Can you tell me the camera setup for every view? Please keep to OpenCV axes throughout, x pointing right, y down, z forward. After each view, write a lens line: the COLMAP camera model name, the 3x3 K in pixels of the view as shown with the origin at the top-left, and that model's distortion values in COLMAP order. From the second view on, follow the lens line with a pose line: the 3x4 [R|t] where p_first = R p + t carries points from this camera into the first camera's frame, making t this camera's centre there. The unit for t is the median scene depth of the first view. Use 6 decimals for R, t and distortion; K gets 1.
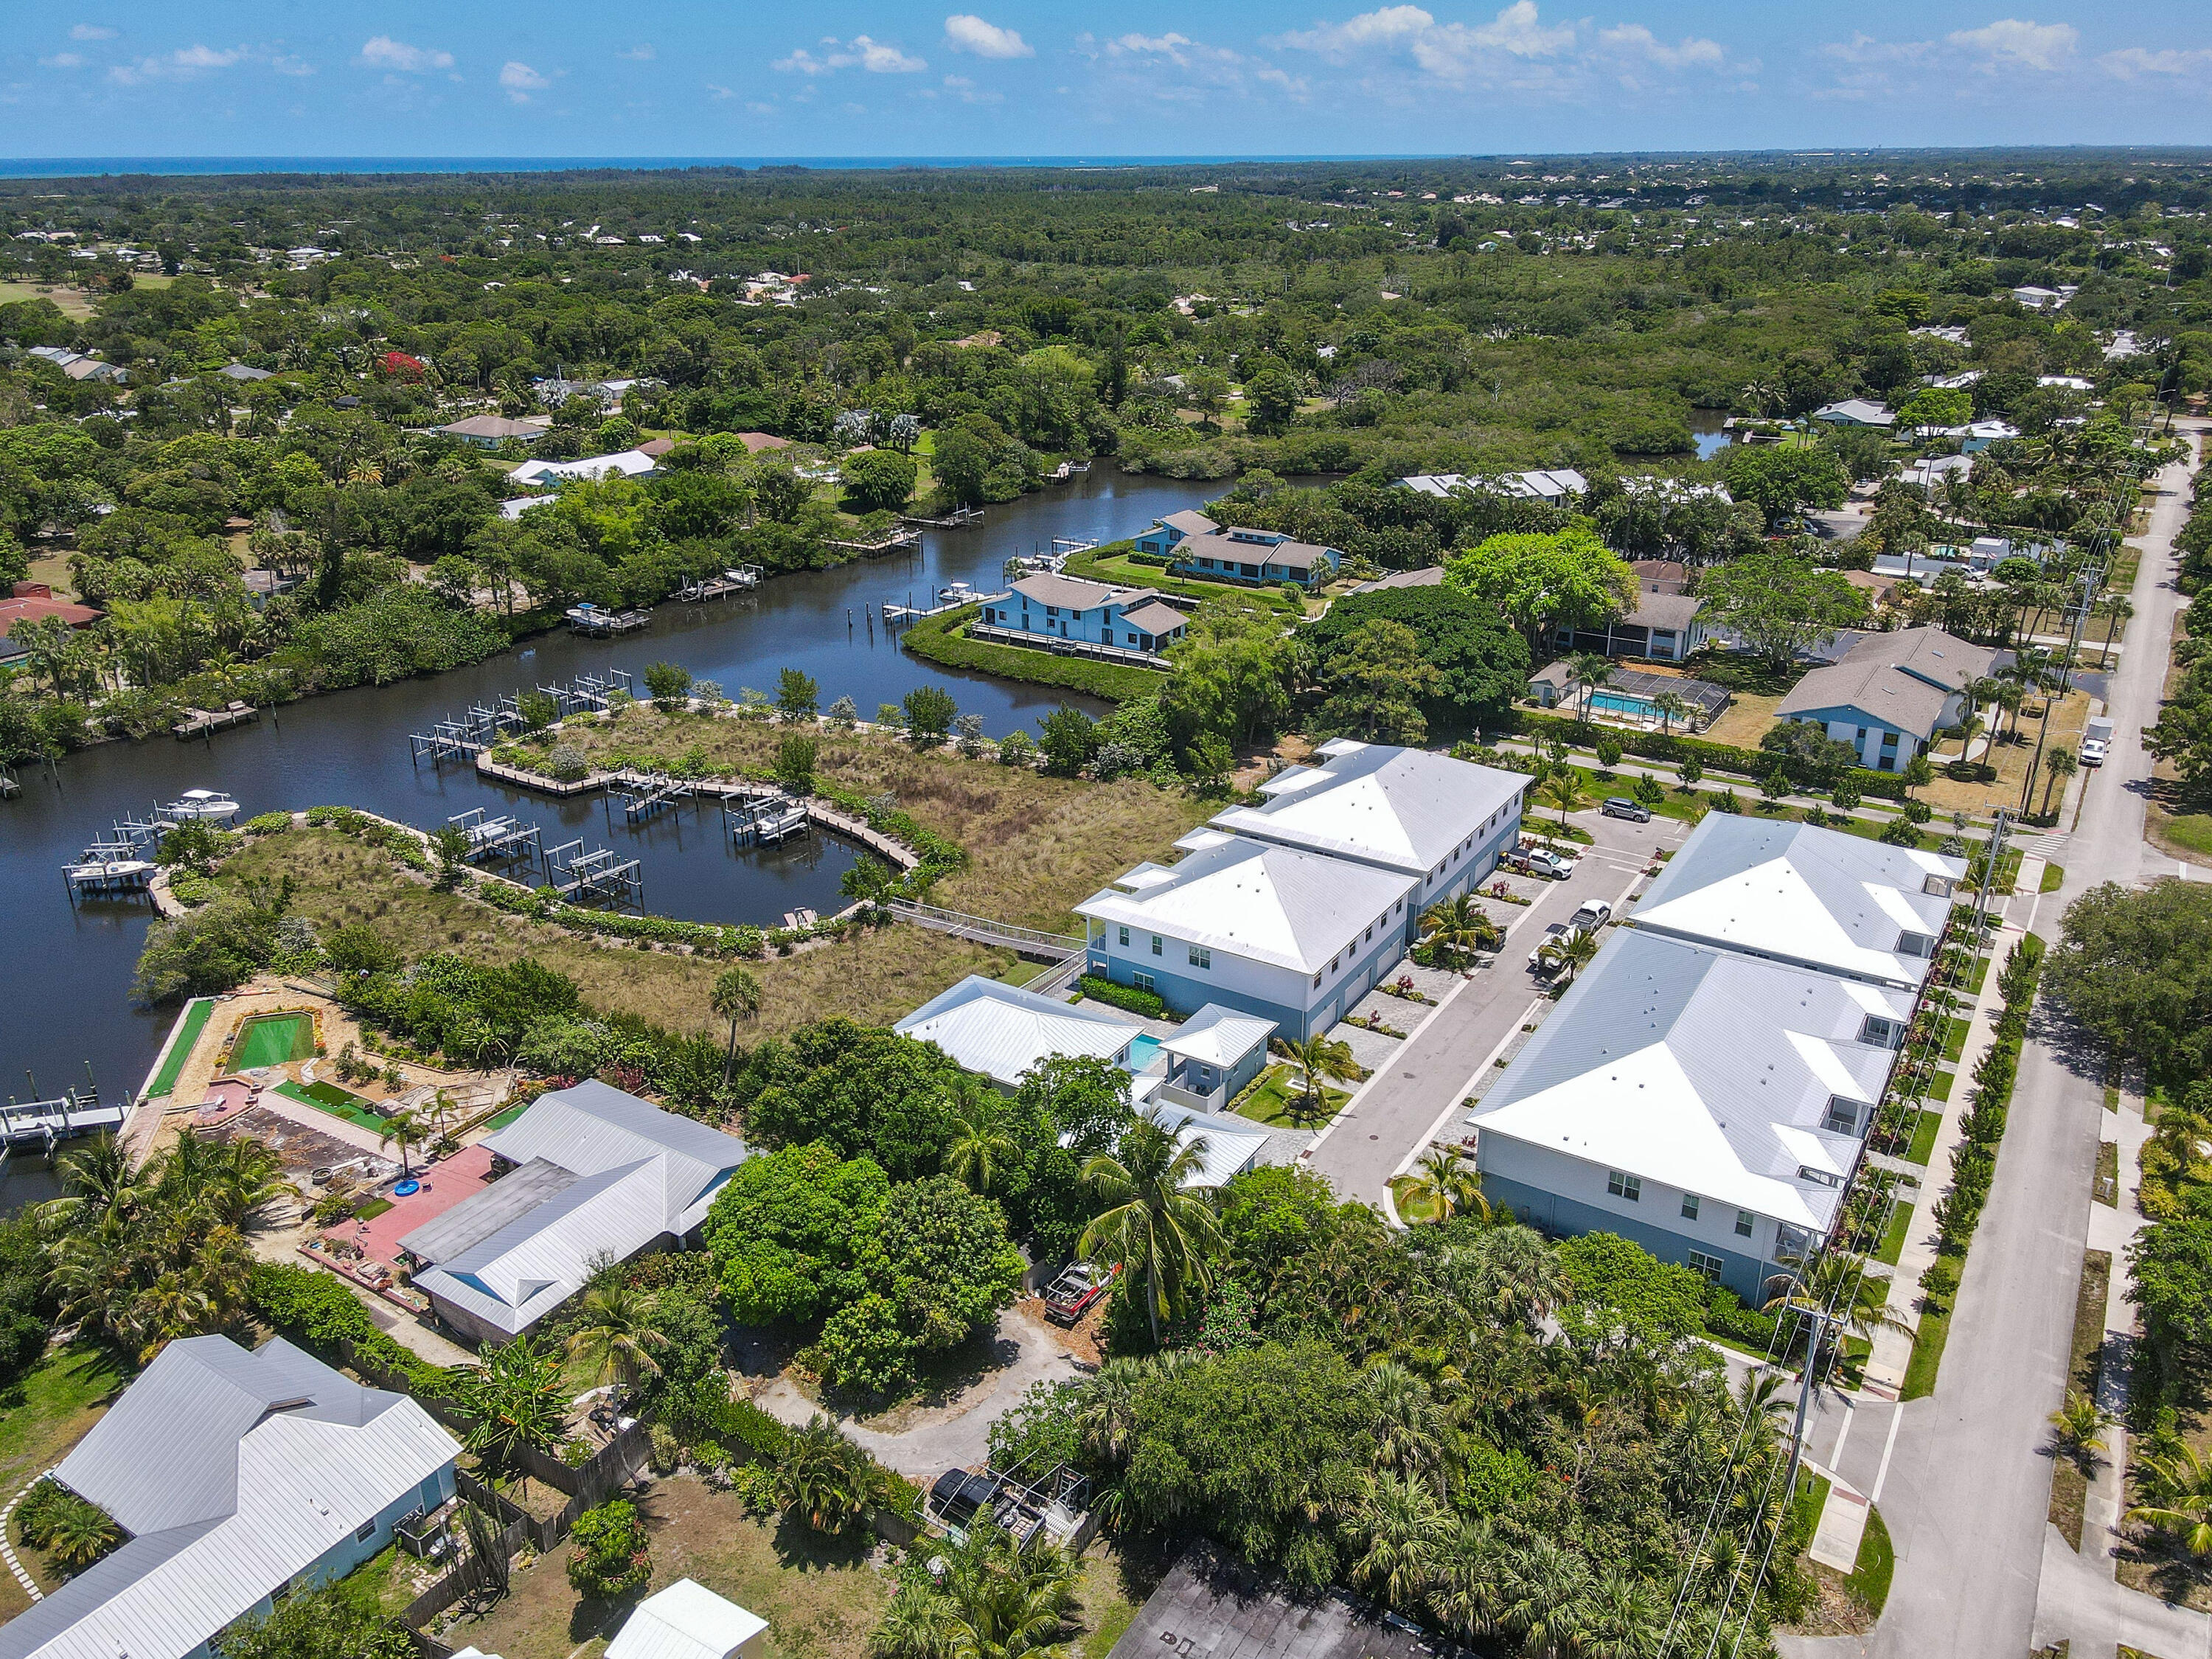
lens RADIAL K [[1622.1, 0, 1106.0], [0, 1622.1, 829.5], [0, 0, 1]] dist [0.009238, 0.010542]
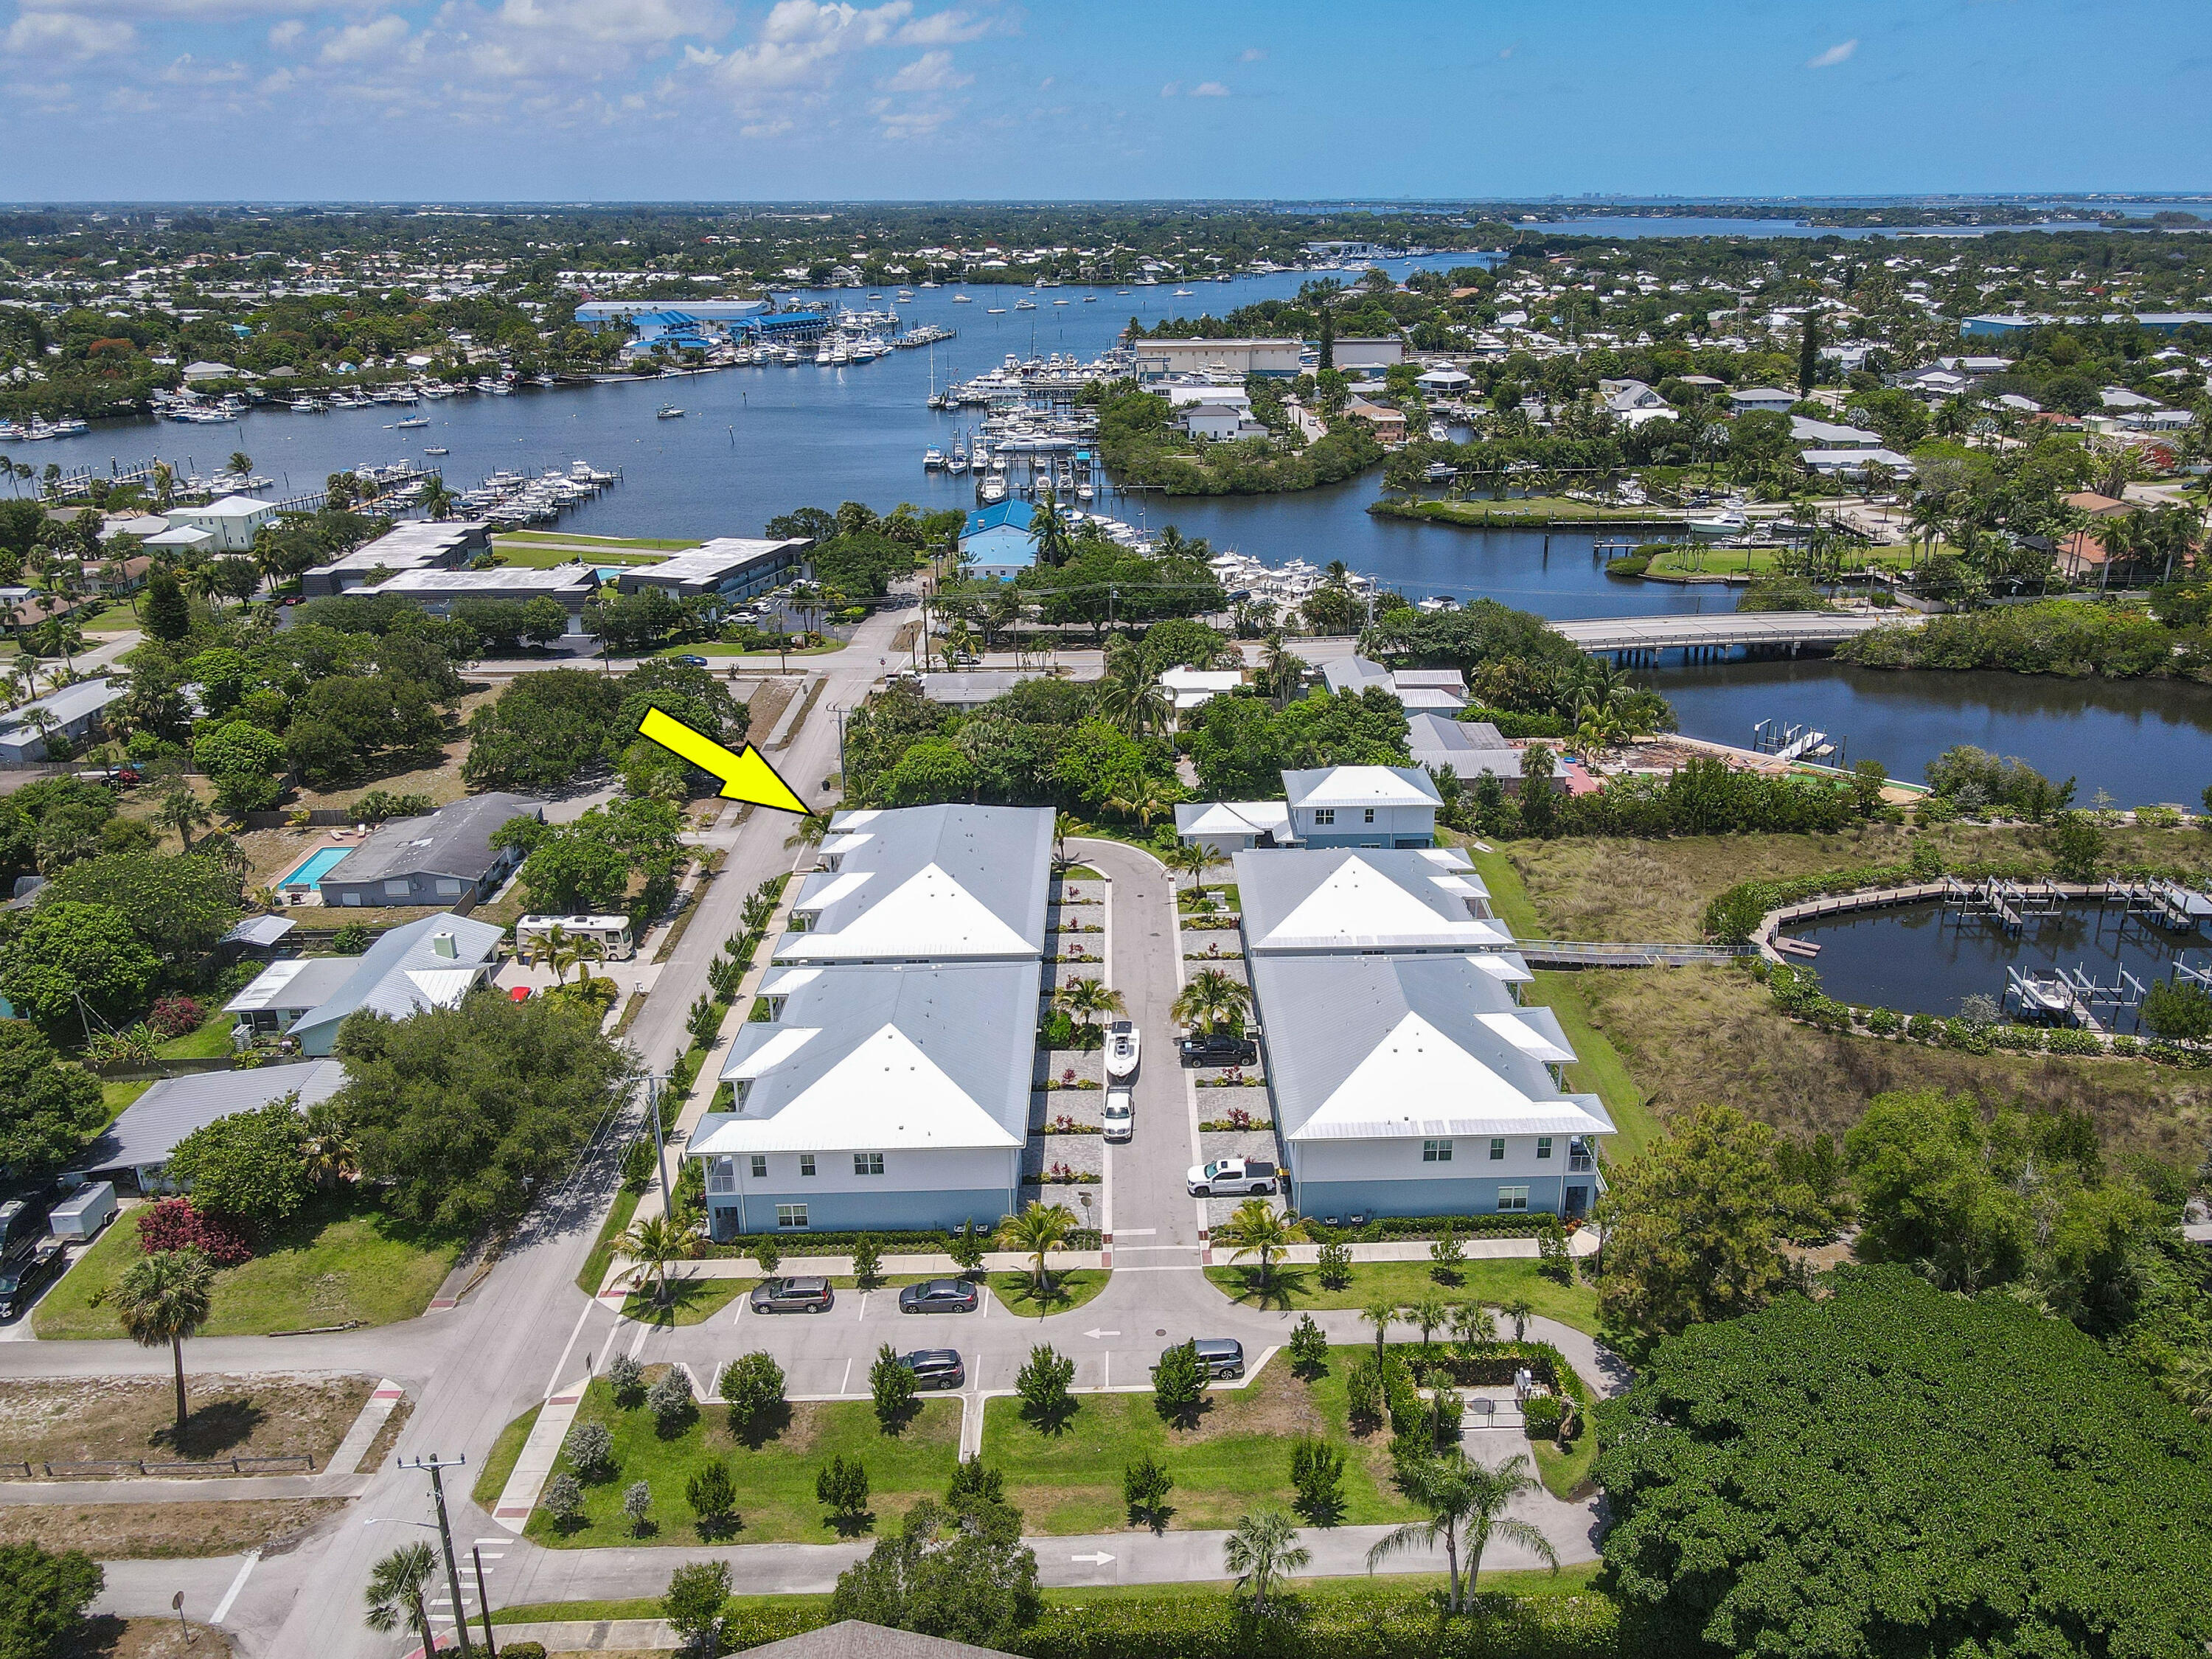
lens RADIAL K [[1615.0, 0, 1145.7], [0, 1615.0, 830.2], [0, 0, 1]] dist [-0.005846, 0.059002]
pose [[-0.819389, 0.211649, -0.532735, 0.505412], [-0.217784, 0.744724, 0.630838, -0.412482], [0.530257, 0.632922, -0.564125, 1.003916]]
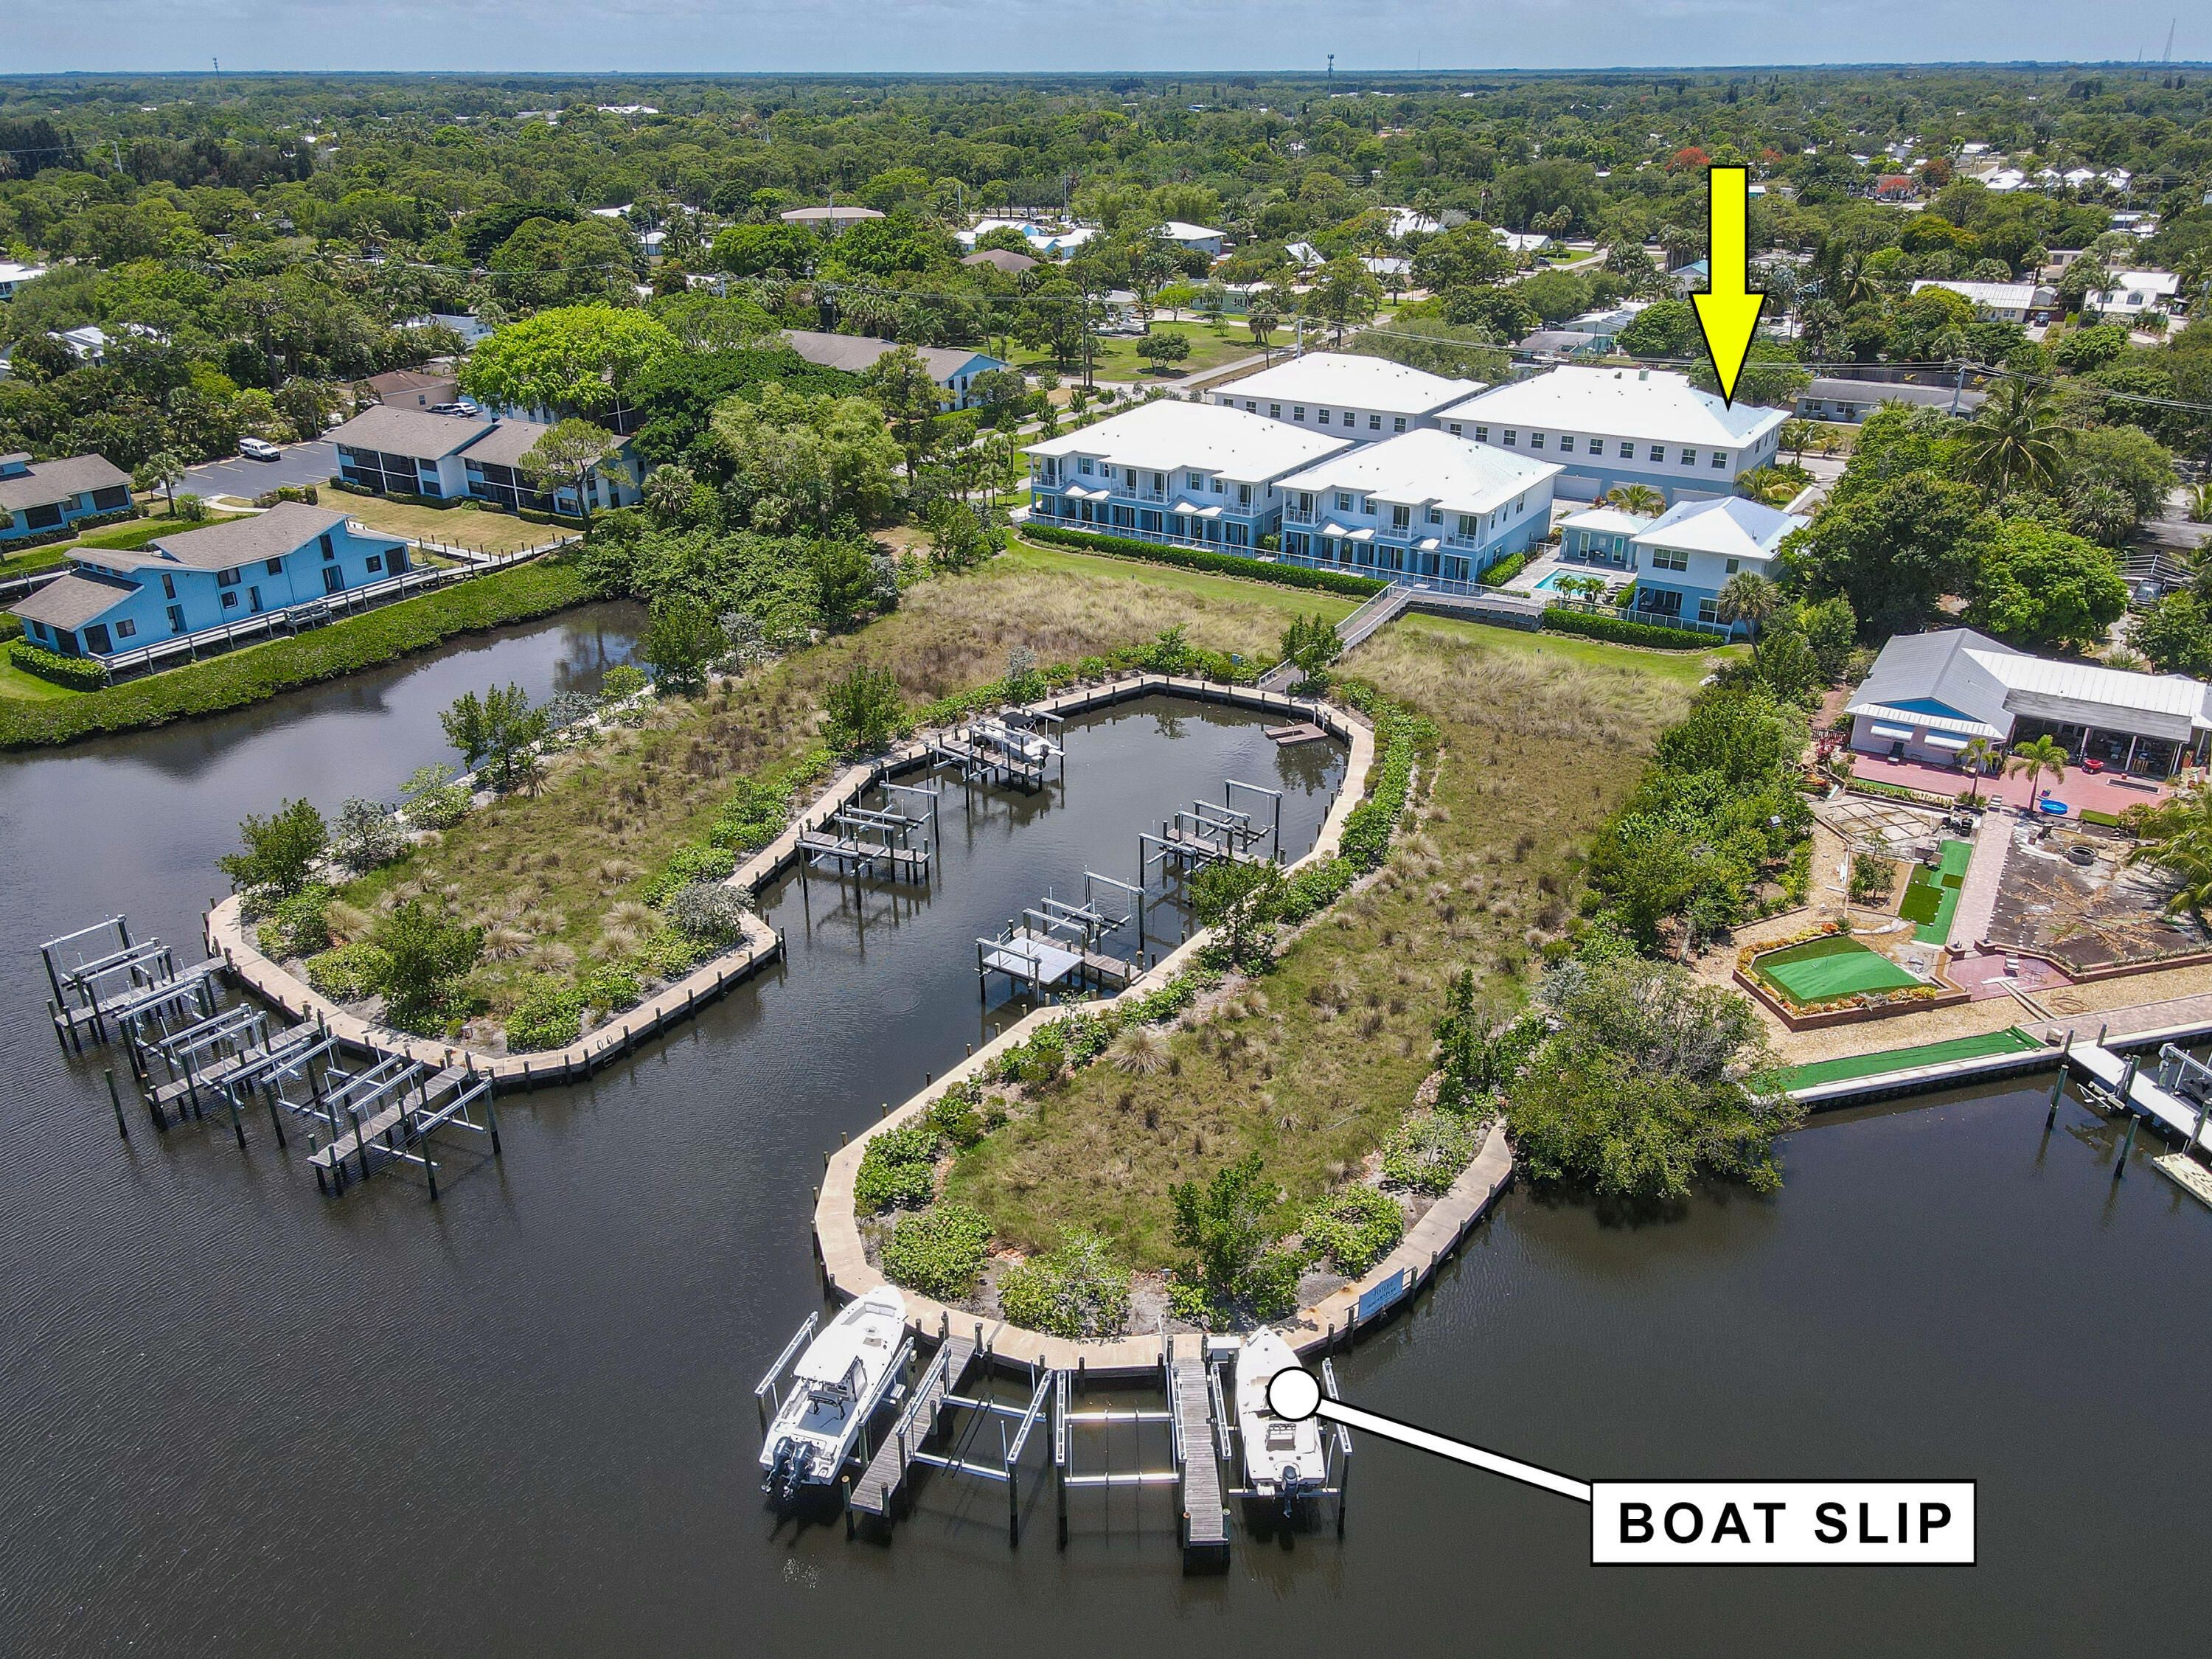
lens RADIAL K [[1636.1, 0, 1065.8], [0, 1636.1, 830.9], [0, 0, 1]] dist [0.005608, 0.004262]
pose [[0.000189, -0.412096, 0.911141, -0.722577], [0.385109, 0.840895, 0.380245, -0.195224], [-0.922871, 0.350817, 0.158861, 0.765431]]
